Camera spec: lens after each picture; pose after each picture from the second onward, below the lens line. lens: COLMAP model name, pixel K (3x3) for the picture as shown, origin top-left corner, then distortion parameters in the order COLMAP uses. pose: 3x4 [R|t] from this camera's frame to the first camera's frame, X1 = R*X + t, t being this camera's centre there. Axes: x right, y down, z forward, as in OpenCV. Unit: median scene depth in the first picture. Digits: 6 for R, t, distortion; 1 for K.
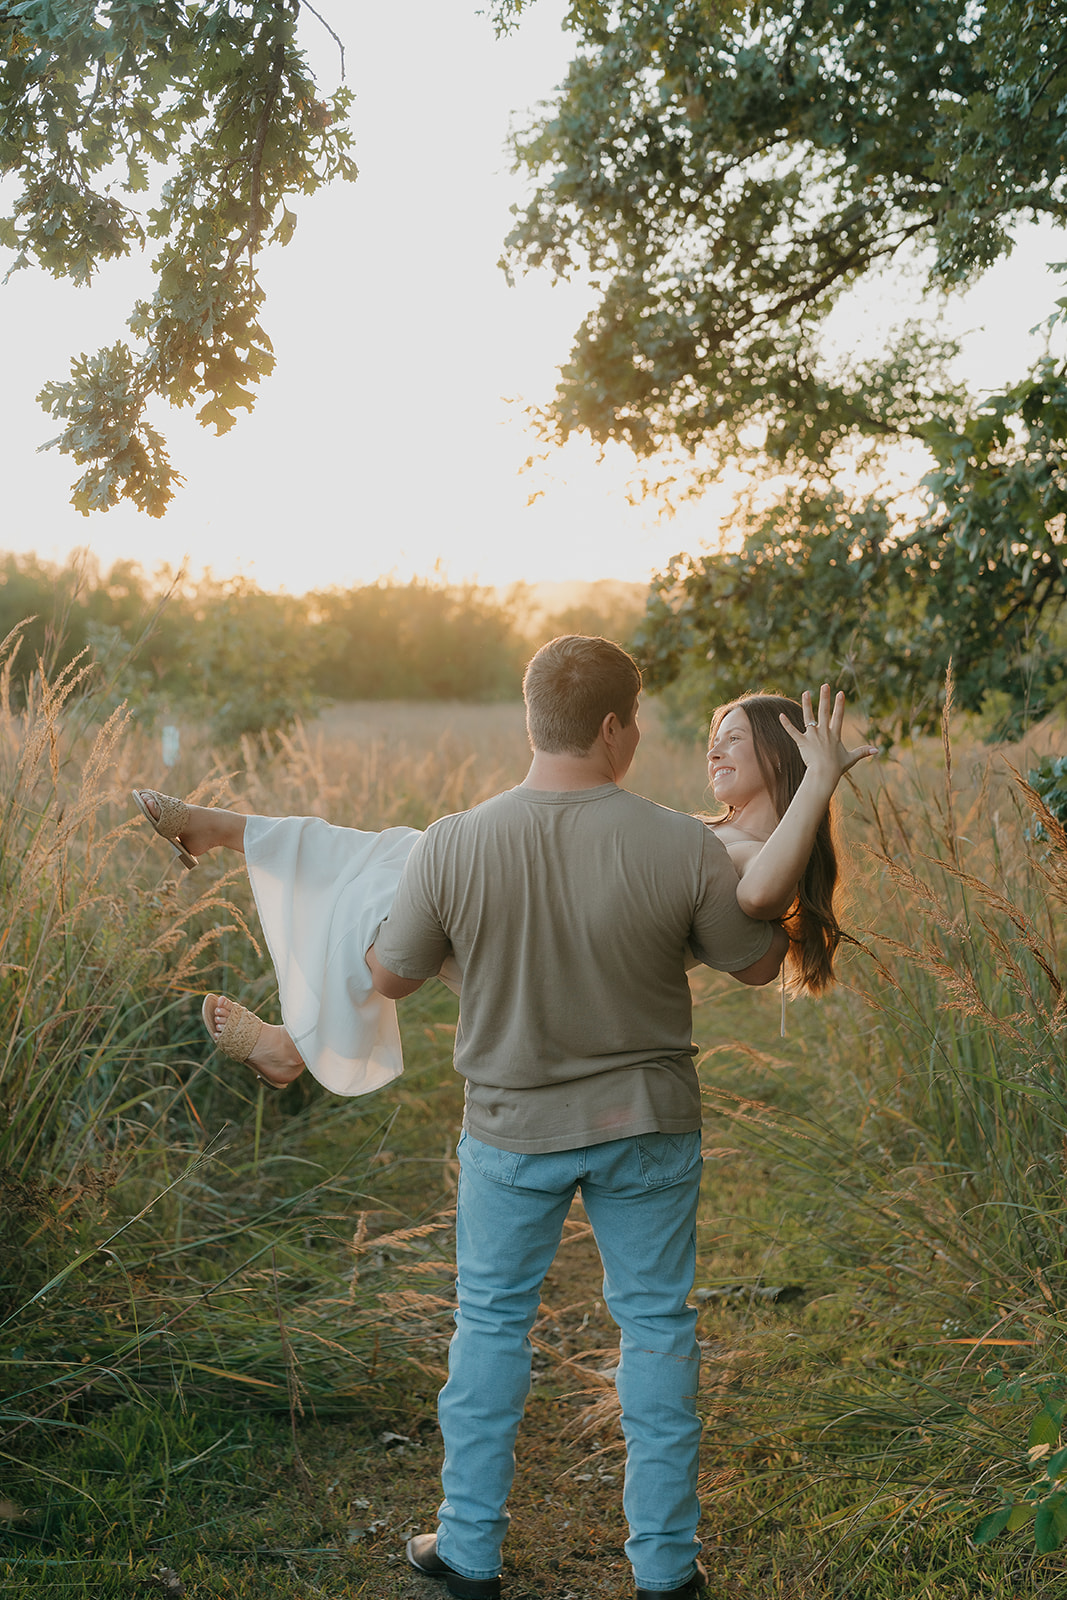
lens RADIAL K [[2510.1, 0, 594.4], [0, 2510.1, 838.8], [0, 0, 1]] dist [-0.008392, 0.020251]
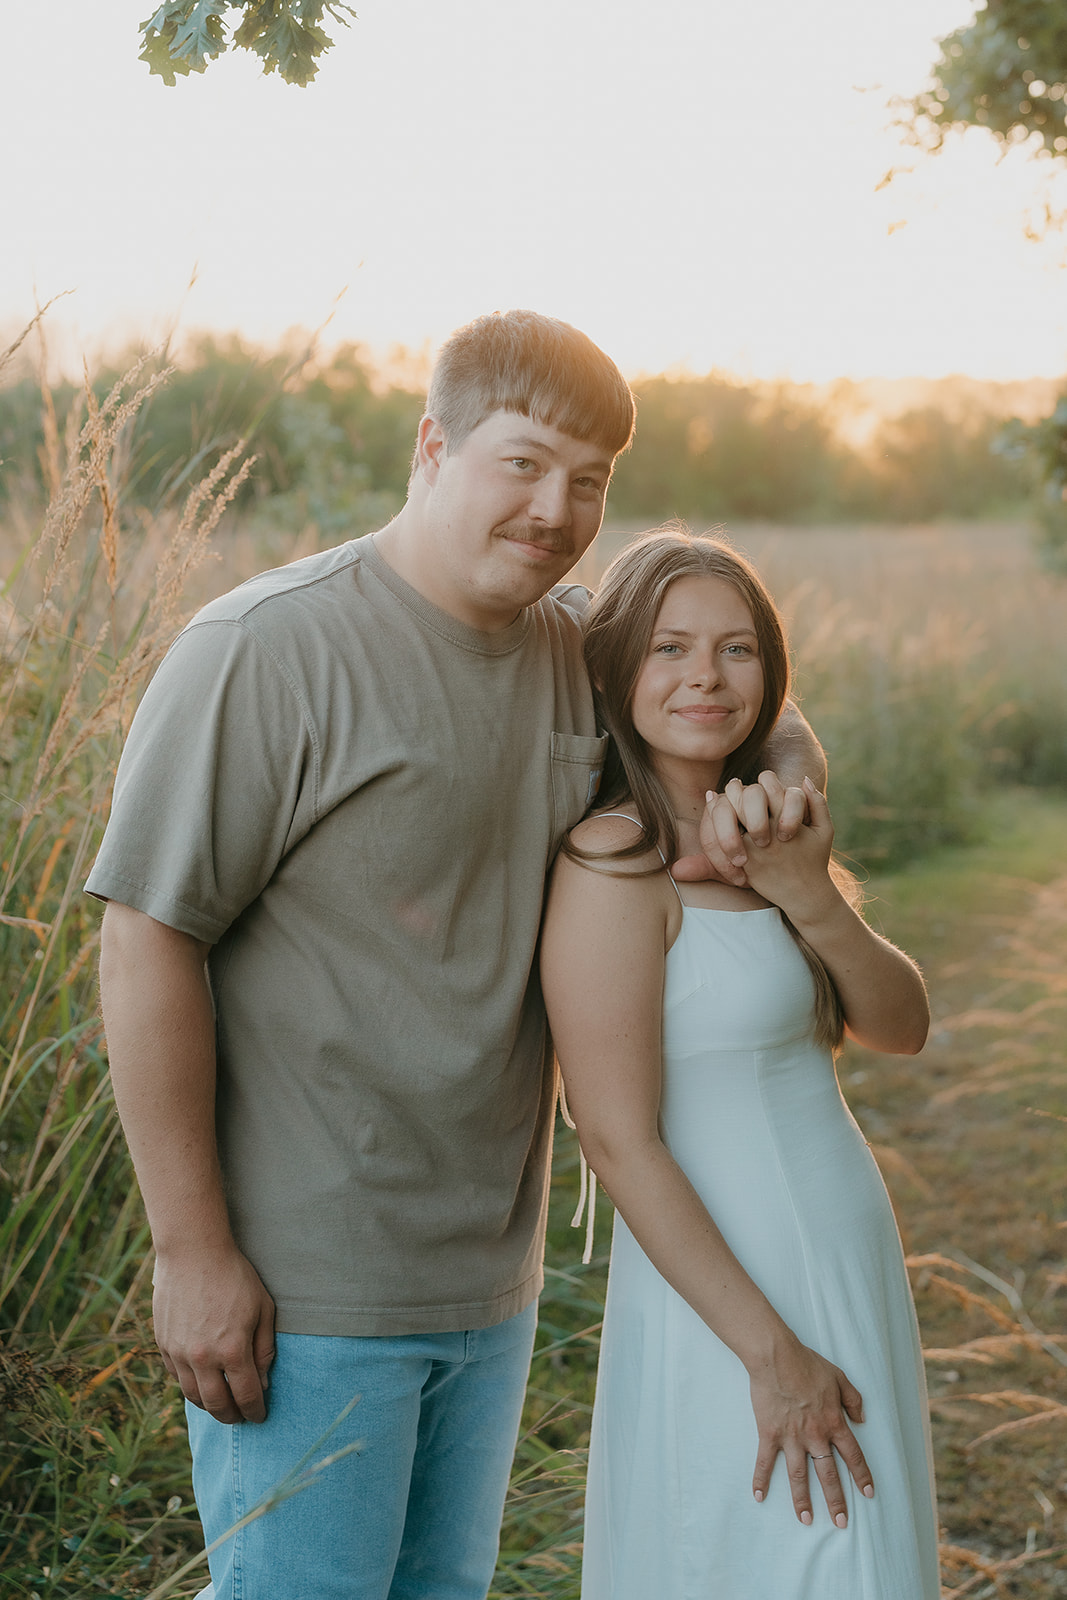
lens RADIAL K [[2510.1, 0, 594.4], [0, 2510.1, 838.8], [0, 0, 1]] dist [-0.008392, 0.020251]
pose [[0.994260, 0.026725, -0.103600, -0.030797], [-0.021019, 0.998222, 0.055785, 0.000125], [0.104906, -0.053288, 0.993053, 0.273540]]
